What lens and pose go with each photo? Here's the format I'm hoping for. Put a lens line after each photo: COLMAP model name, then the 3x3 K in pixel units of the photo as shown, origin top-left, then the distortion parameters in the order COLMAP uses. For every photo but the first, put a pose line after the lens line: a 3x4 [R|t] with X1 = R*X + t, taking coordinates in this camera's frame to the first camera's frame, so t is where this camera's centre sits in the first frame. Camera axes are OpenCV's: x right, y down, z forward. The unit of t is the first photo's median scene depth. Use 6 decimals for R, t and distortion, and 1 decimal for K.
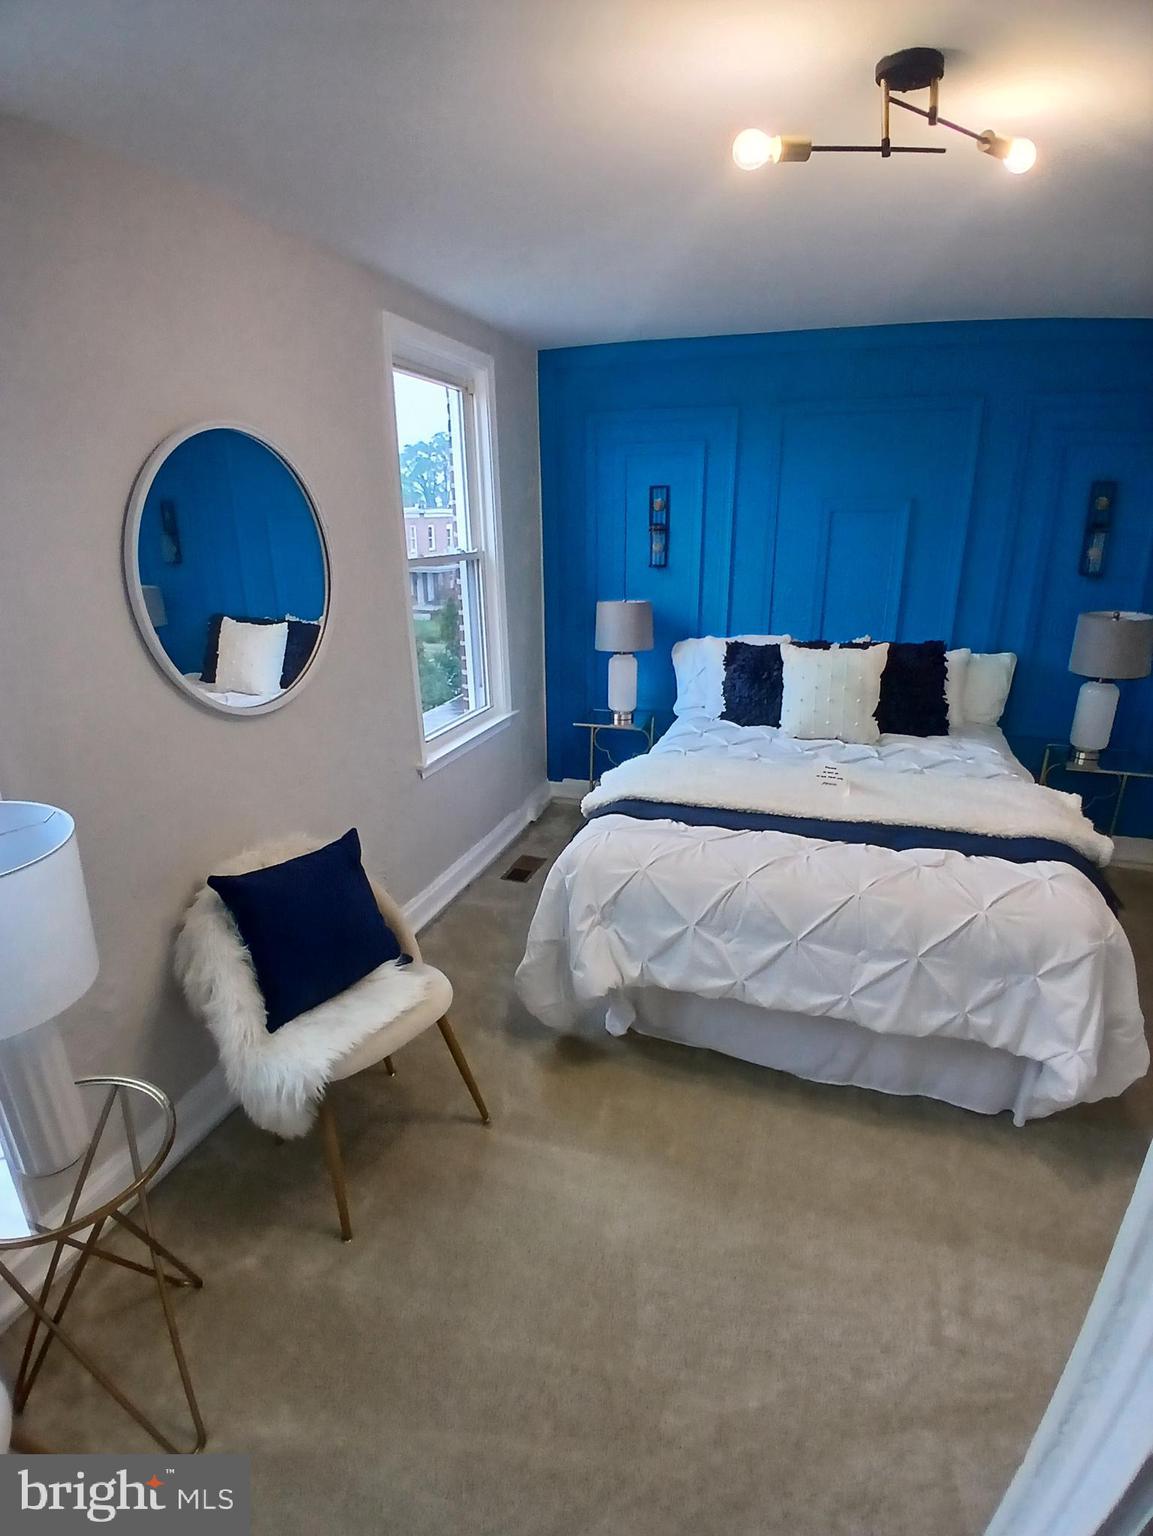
lens RADIAL K [[739.2, 0, 576.5], [0, 739.2, 768.0], [0, 0, 1]] dist [-0.000037, -0.039687]
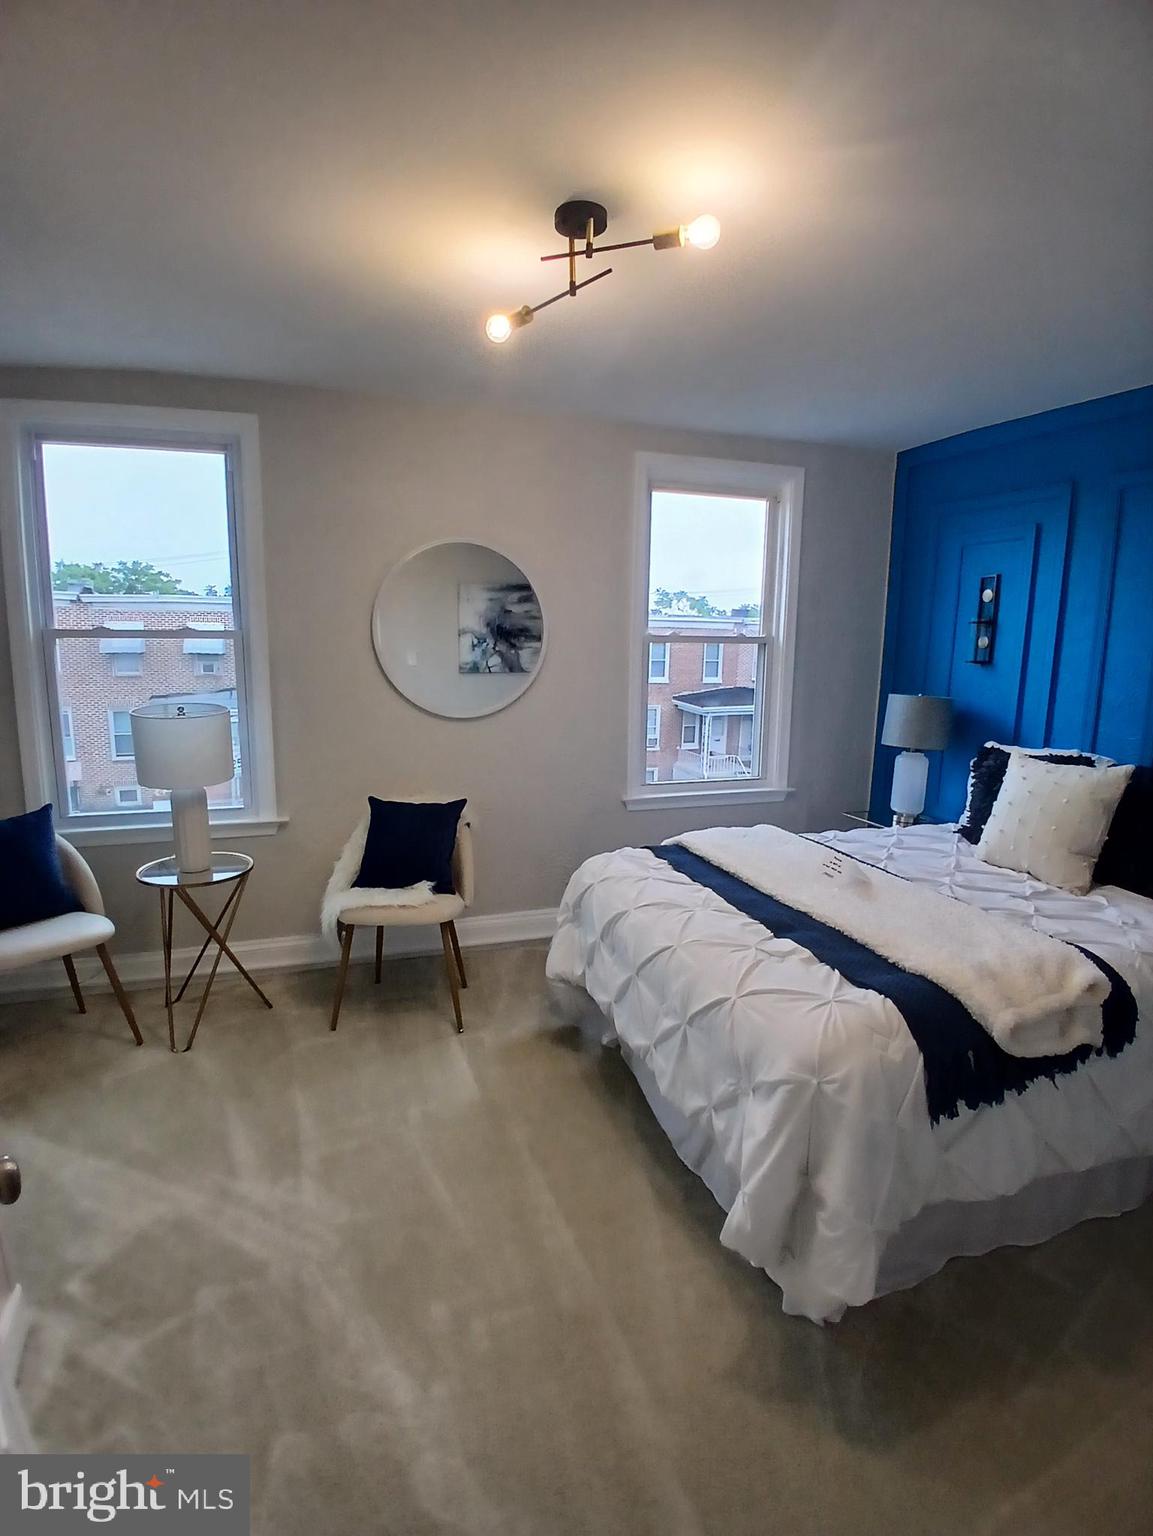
lens RADIAL K [[739.2, 0, 576.5], [0, 739.2, 768.0], [0, 0, 1]] dist [-0.000037, -0.039687]
pose [[0.639929, 0.159610, -0.751675, 0.559890], [-0.270276, 0.962439, -0.025732, 0.002066], [0.719335, 0.219626, 0.659031, 0.110835]]
